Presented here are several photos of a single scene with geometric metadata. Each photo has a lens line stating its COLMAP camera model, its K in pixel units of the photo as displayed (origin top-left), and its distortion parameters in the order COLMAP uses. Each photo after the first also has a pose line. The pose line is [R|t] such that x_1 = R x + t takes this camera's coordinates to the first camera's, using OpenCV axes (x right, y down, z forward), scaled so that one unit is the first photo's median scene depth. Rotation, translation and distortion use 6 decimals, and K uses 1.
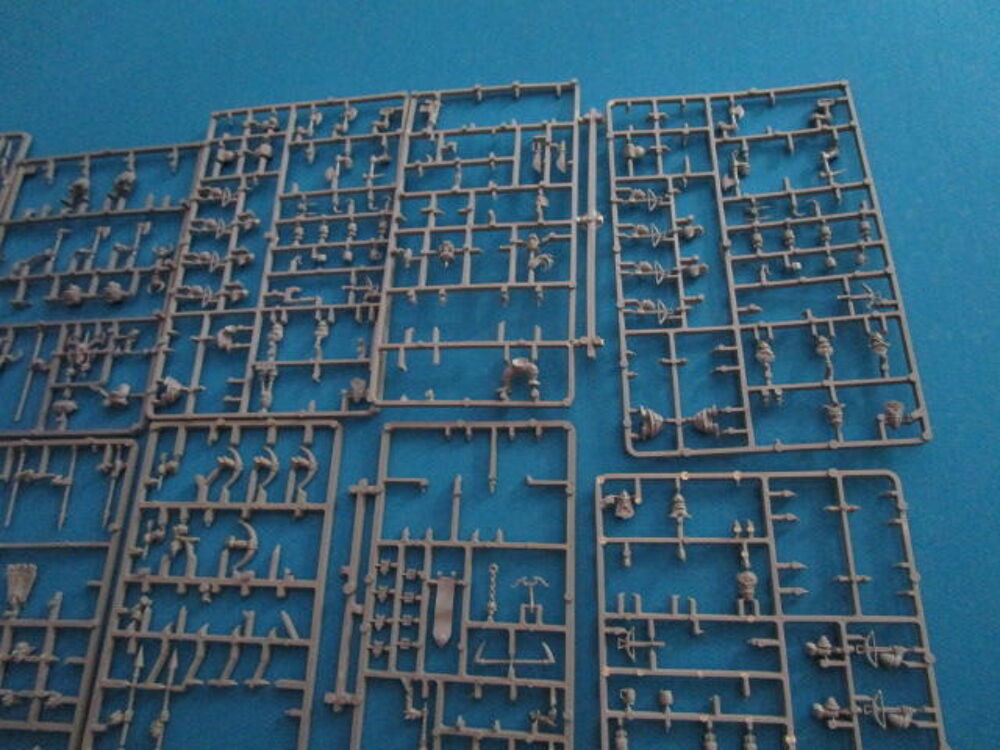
lens RADIAL K [[731.9, 0, 500.0], [0, 731.9, 375.0], [0, 0, 1]] dist [-0.020899, 0.009952]
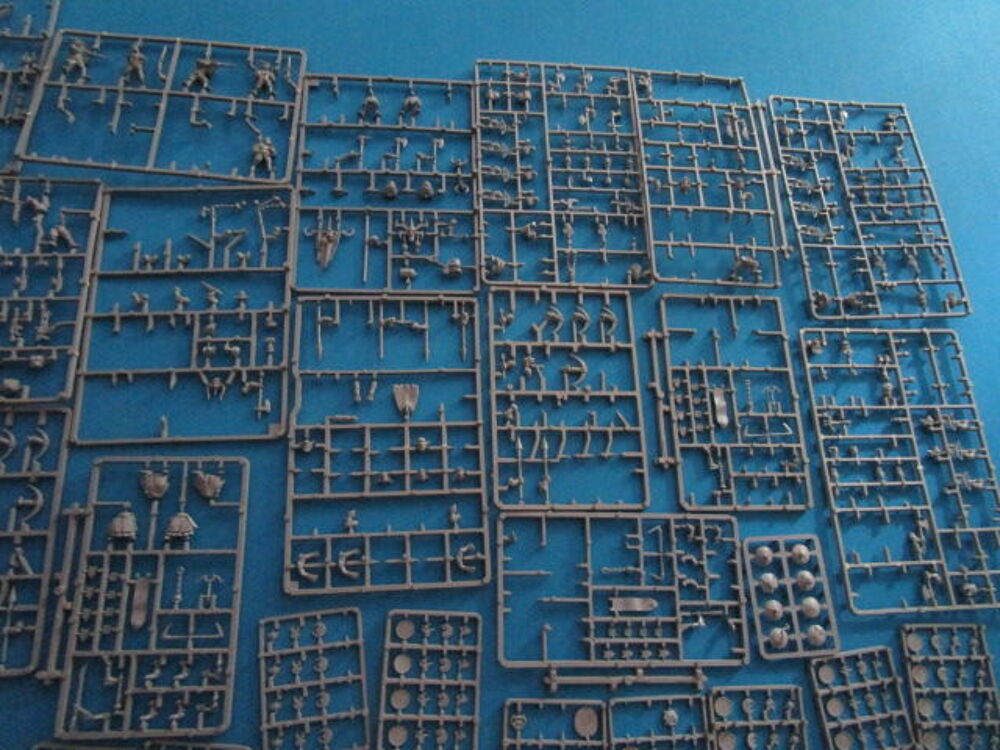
lens RADIAL K [[731.9, 0, 500.0], [0, 731.9, 375.0], [0, 0, 1]] dist [-0.020899, 0.009952]
pose [[0.957805, 0.028543, 0.285998, -0.921718], [-0.038881, 0.998777, 0.030532, 0.204867], [-0.284777, -0.040364, 0.957744, -0.357290]]
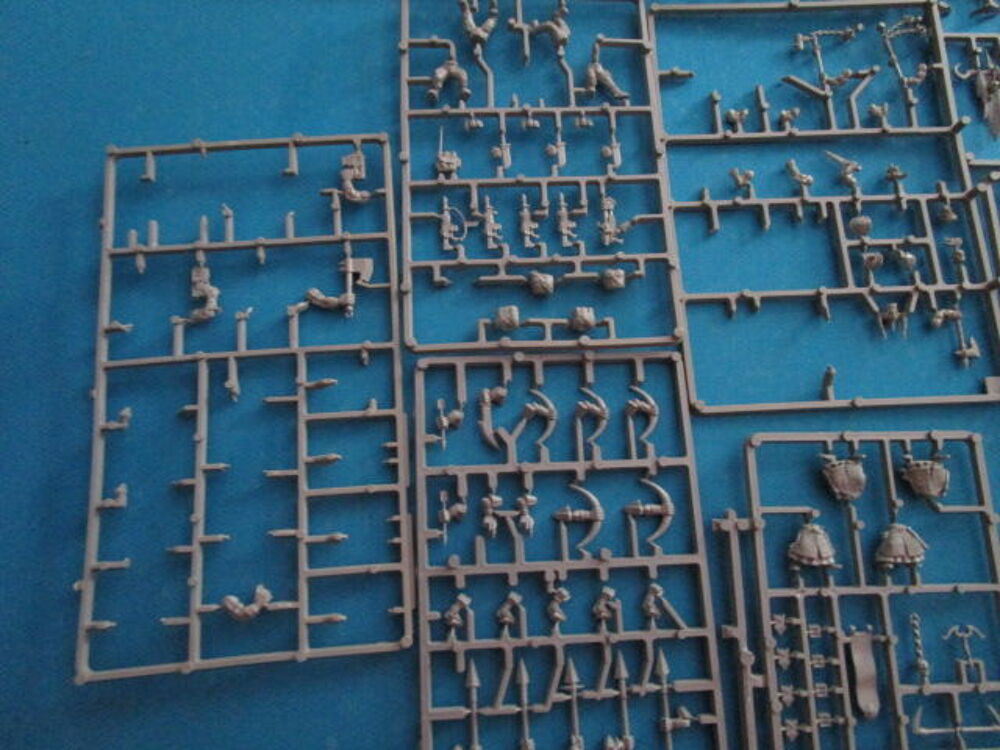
lens RADIAL K [[731.9, 0, 500.0], [0, 731.9, 375.0], [0, 0, 1]] dist [-0.020899, 0.009952]
pose [[0.971142, -0.000076, 0.238504, -1.690023], [-0.028240, 0.992929, 0.115300, 0.271399], [-0.236826, -0.118708, 0.964273, 0.392685]]
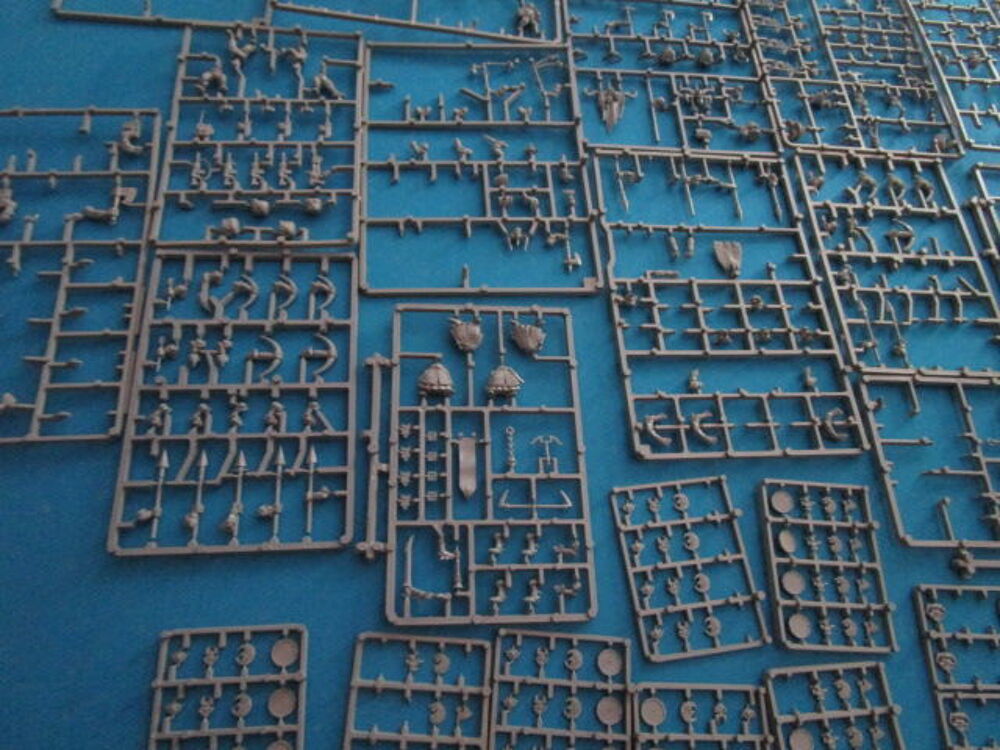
lens RADIAL K [[731.9, 0, 500.0], [0, 731.9, 375.0], [0, 0, 1]] dist [-0.020899, 0.009952]
pose [[0.954650, 0.054250, 0.292745, -1.403834], [-0.031693, 0.996189, -0.081257, 0.610052], [-0.296038, 0.068294, 0.952732, 0.005576]]
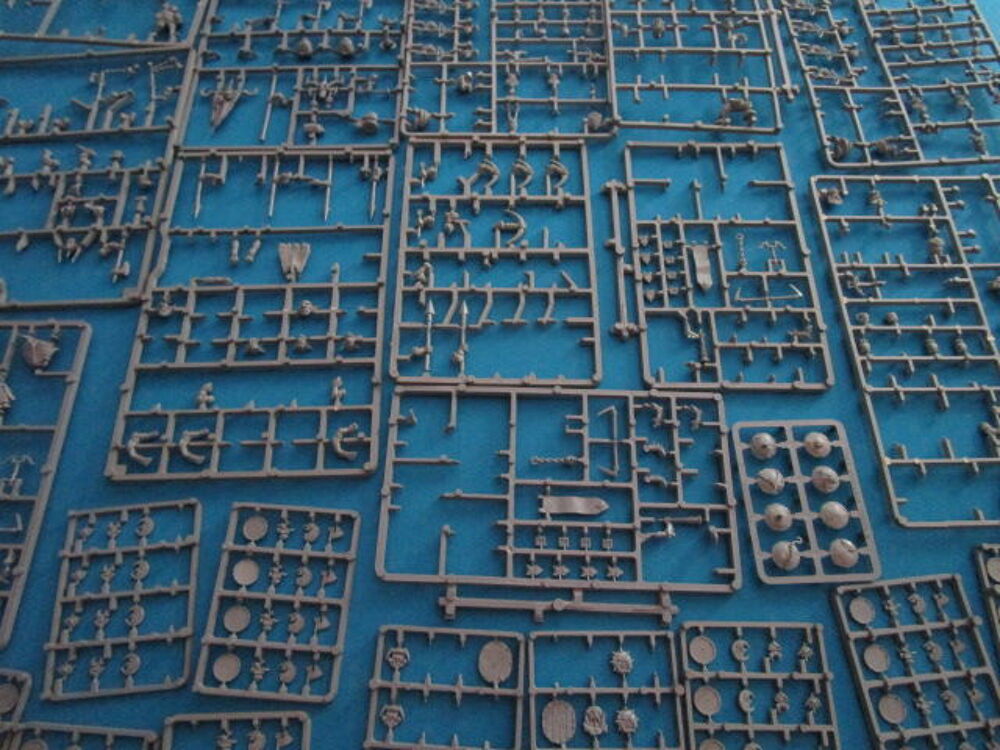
lens RADIAL K [[731.9, 0, 500.0], [0, 731.9, 375.0], [0, 0, 1]] dist [-0.020899, 0.009952]
pose [[0.984912, 0.042276, 0.167812, -0.558180], [-0.027470, 0.995600, -0.089589, 0.572082], [-0.170861, 0.083628, 0.981740, -0.106519]]
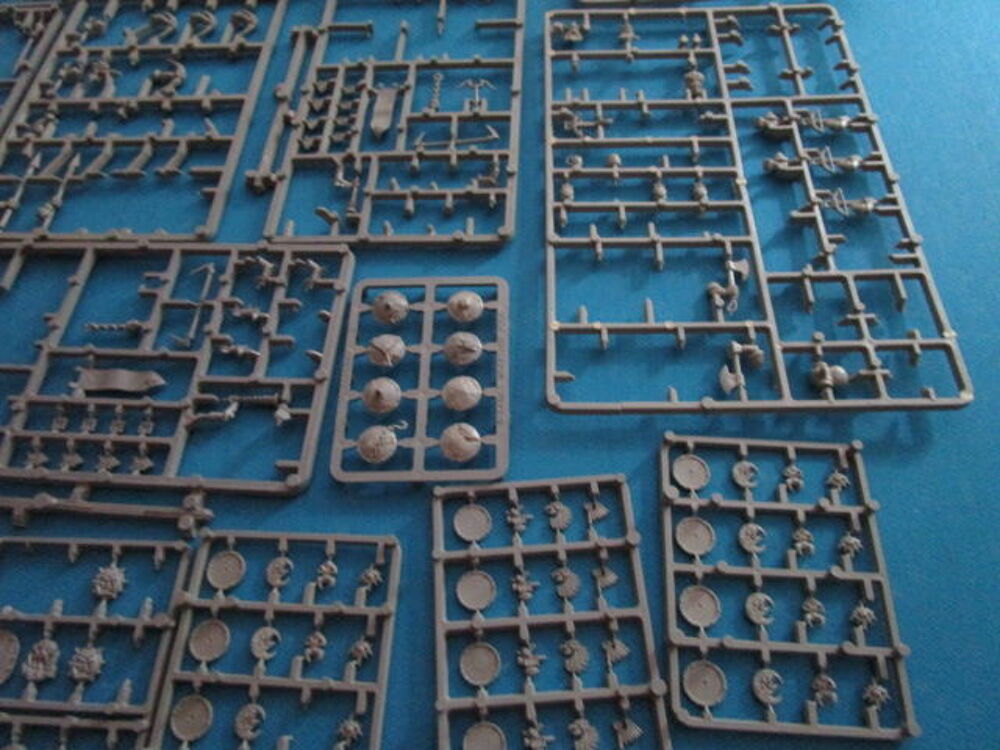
lens RADIAL K [[723.9, 0, 500.0], [0, 723.9, 375.0], [0, 0, 1]] dist [-0.023533, 0.002275]
pose [[0.993431, 0.059460, 0.097771, 0.002831], [-0.043960, 0.987144, -0.153666, 0.739219], [-0.105651, 0.148359, 0.983274, 0.106143]]
